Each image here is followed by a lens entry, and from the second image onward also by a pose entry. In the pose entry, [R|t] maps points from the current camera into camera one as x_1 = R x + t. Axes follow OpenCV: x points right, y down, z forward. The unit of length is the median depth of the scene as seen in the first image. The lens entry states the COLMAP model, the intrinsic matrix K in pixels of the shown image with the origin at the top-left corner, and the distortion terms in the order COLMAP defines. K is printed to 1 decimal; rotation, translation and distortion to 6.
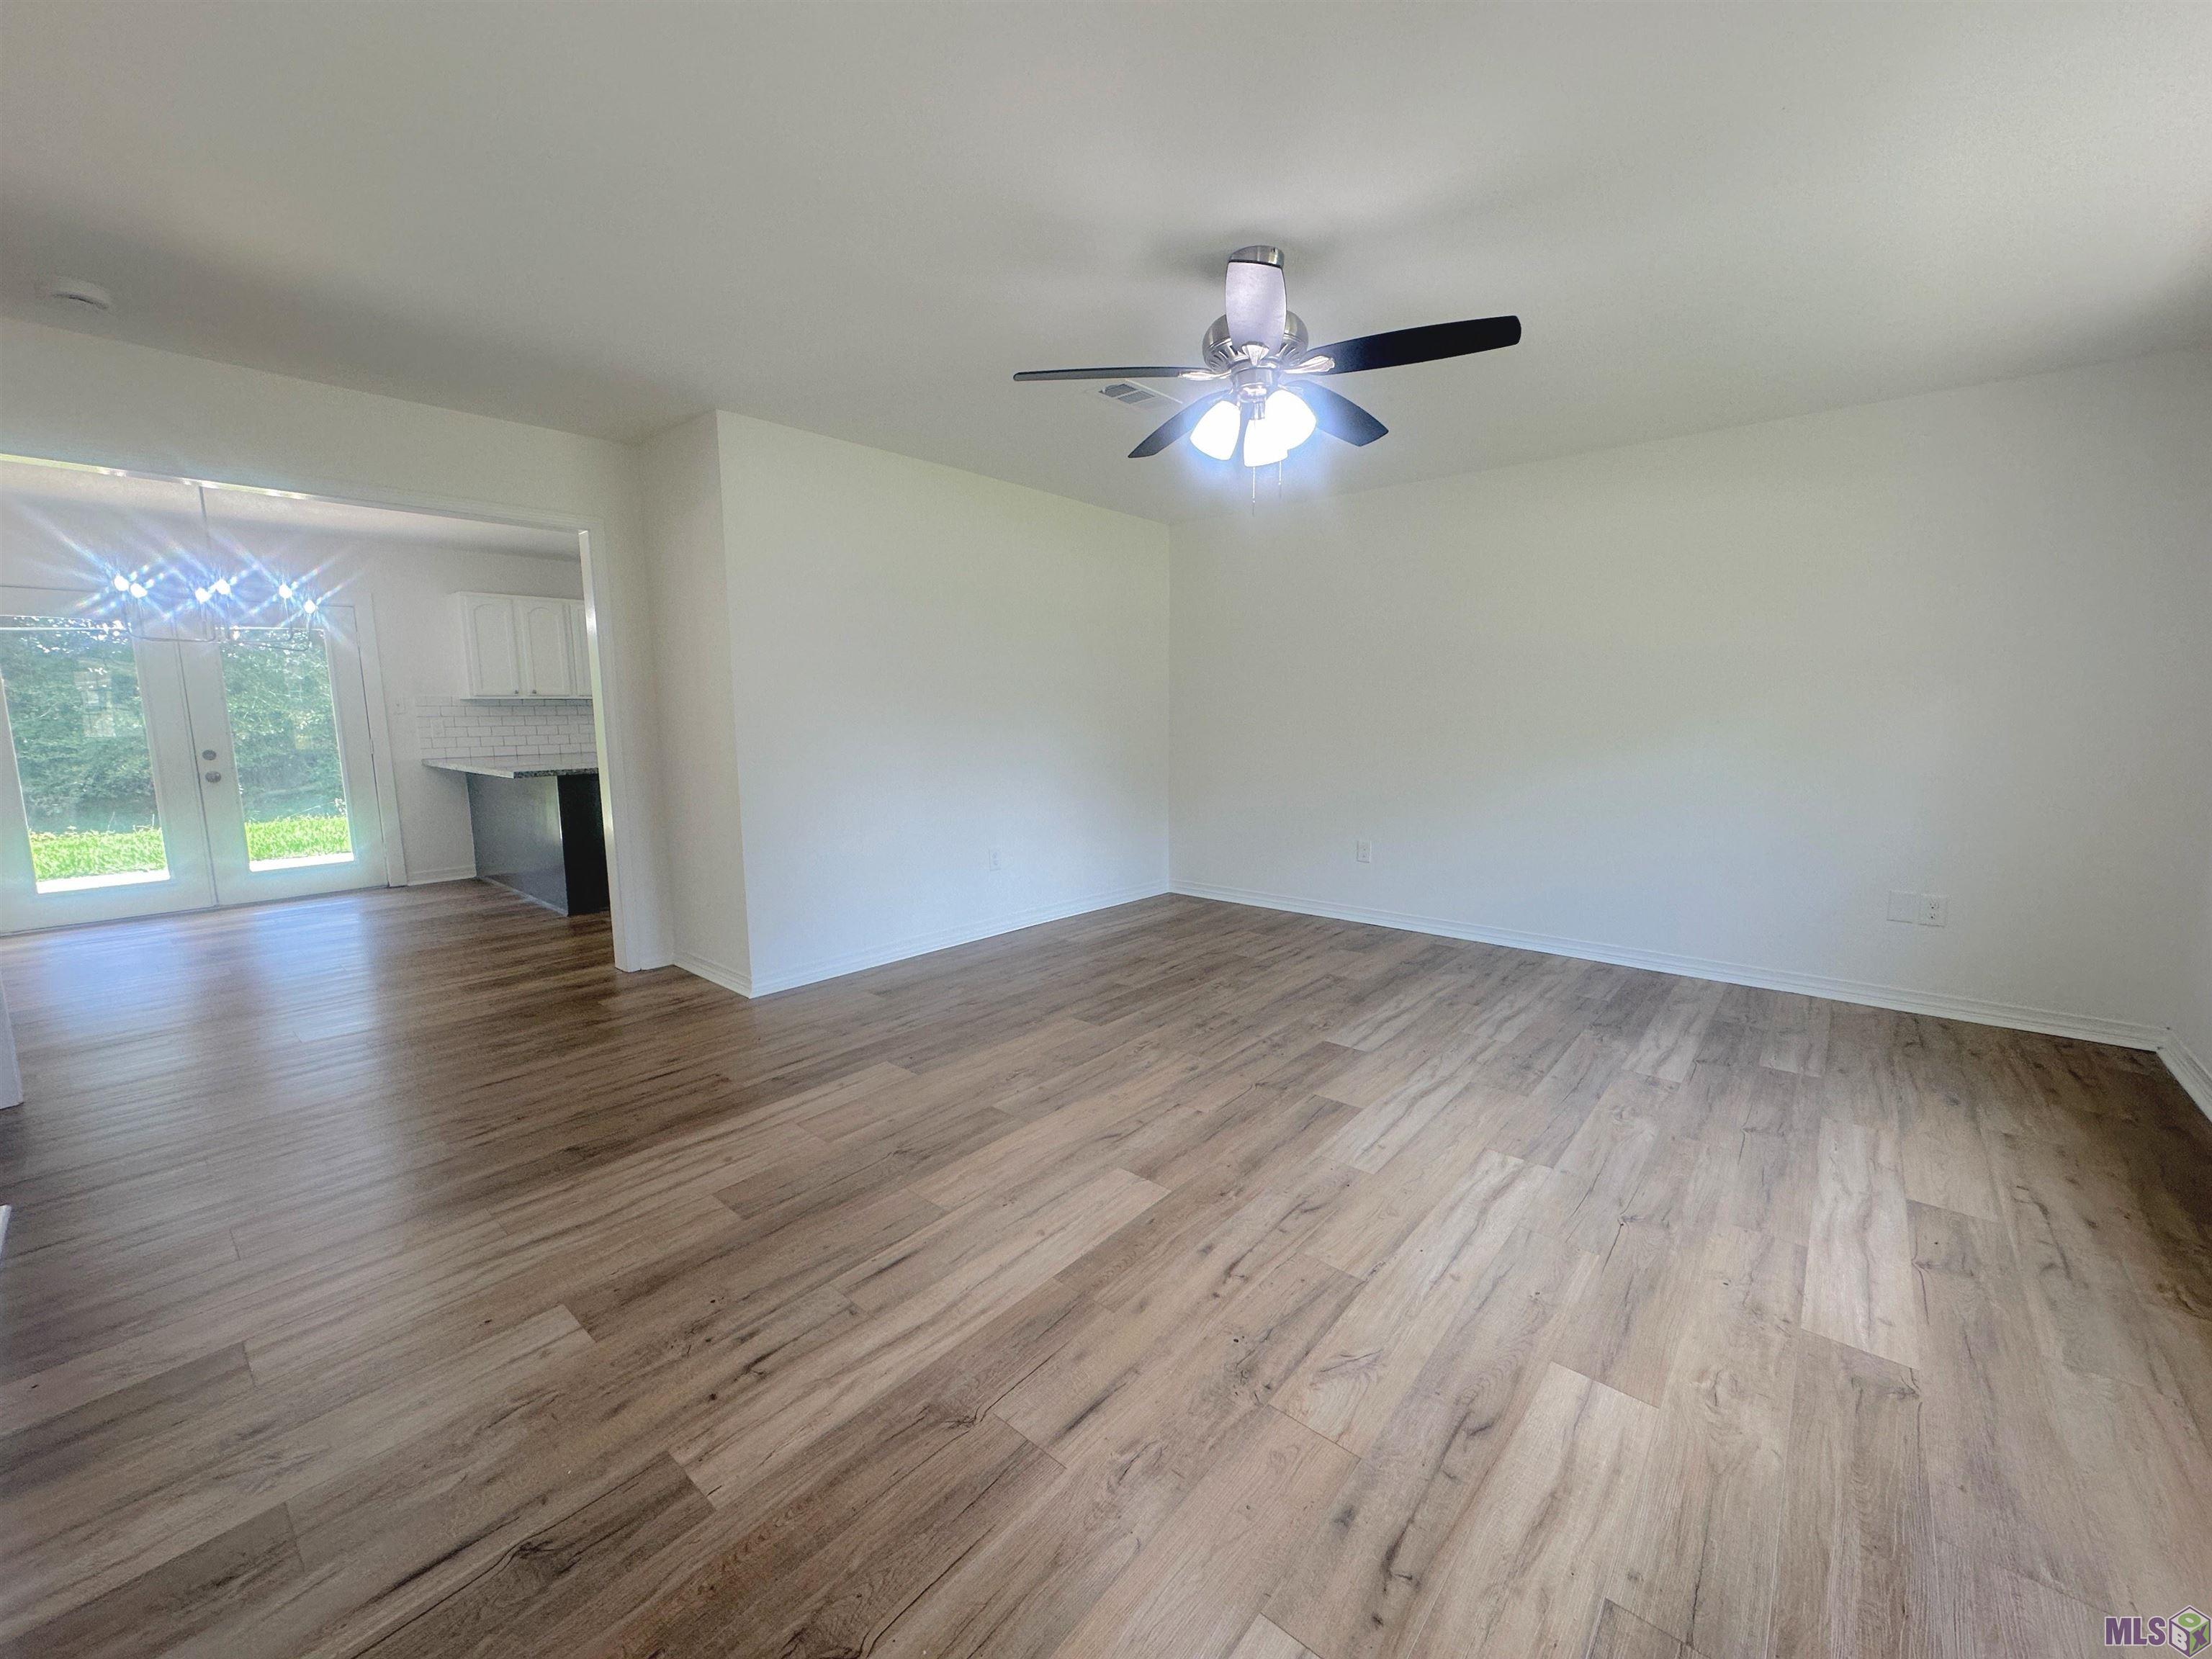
lens RADIAL K [[876.6, 0, 1098.8], [0, 876.6, 832.1], [0, 0, 1]] dist [0.000456, 0.000473]
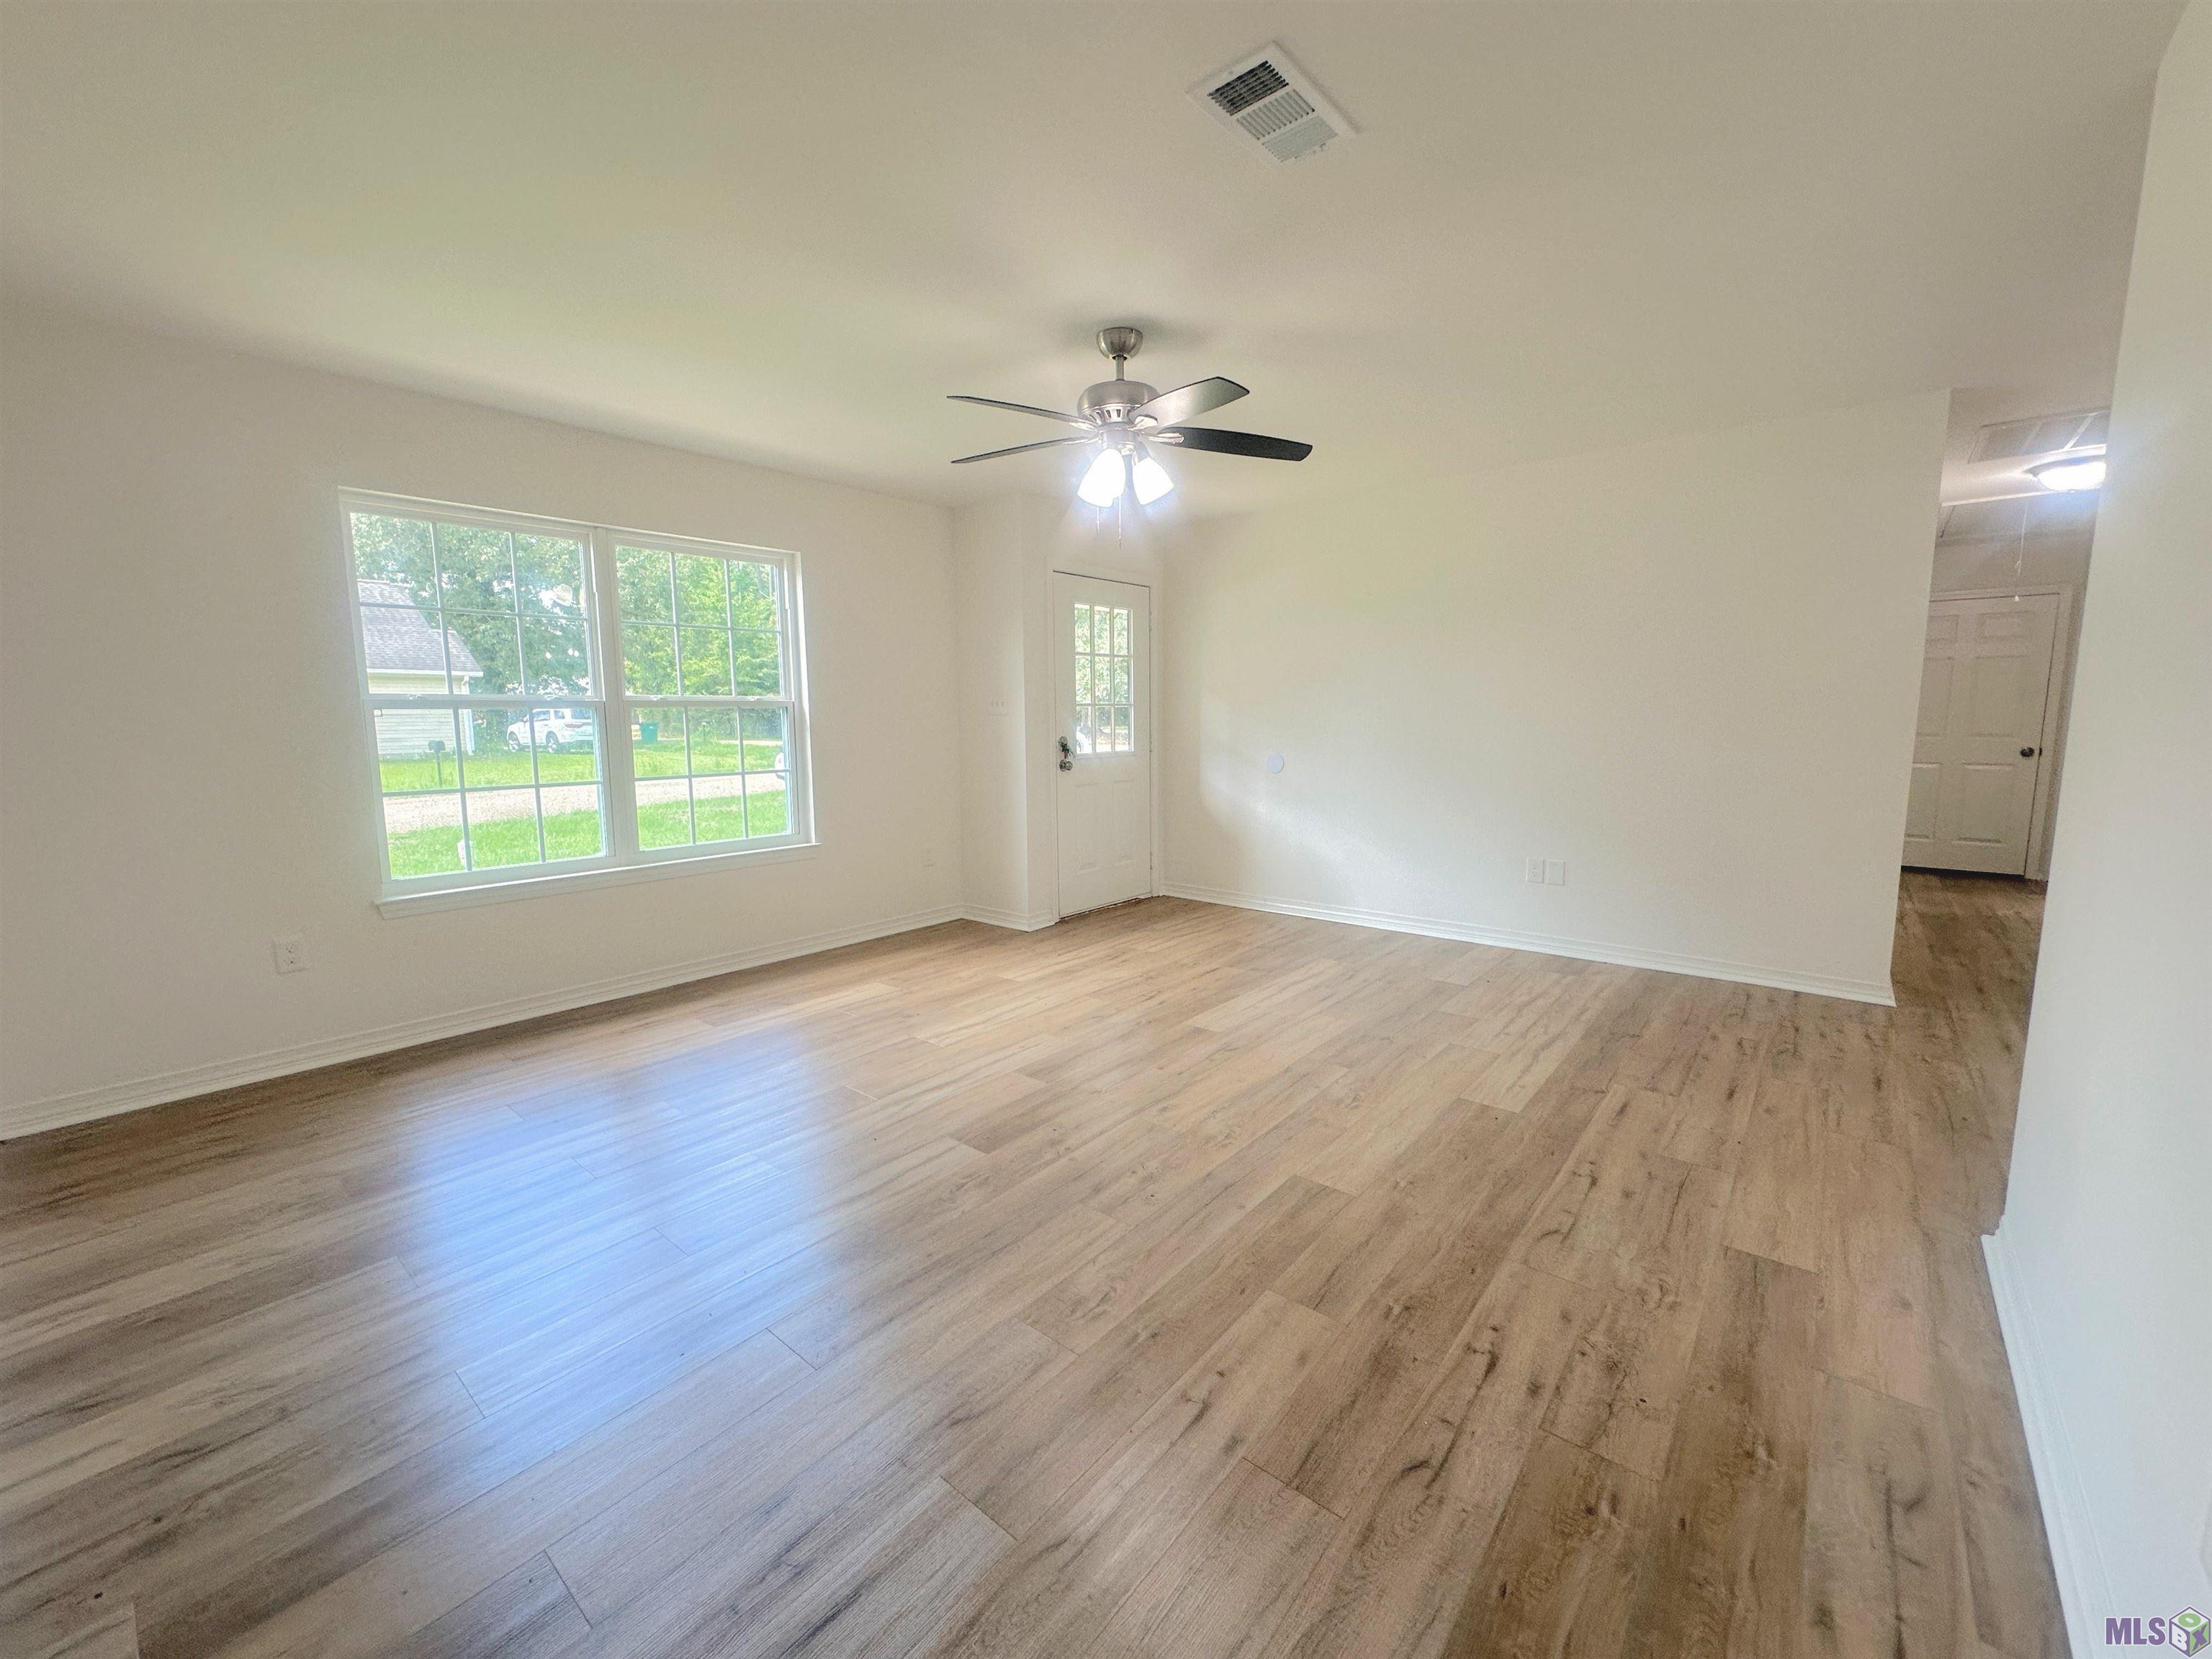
lens RADIAL K [[876.6, 0, 1103.4], [0, 876.6, 826.0], [0, 0, 1]] dist [0.000456, 0.000473]
pose [[-0.999820, 0.014913, -0.011719, 0.209014], [0.011194, 0.962757, 0.270135, -0.302077], [0.015311, 0.269955, -0.962751, 2.123192]]
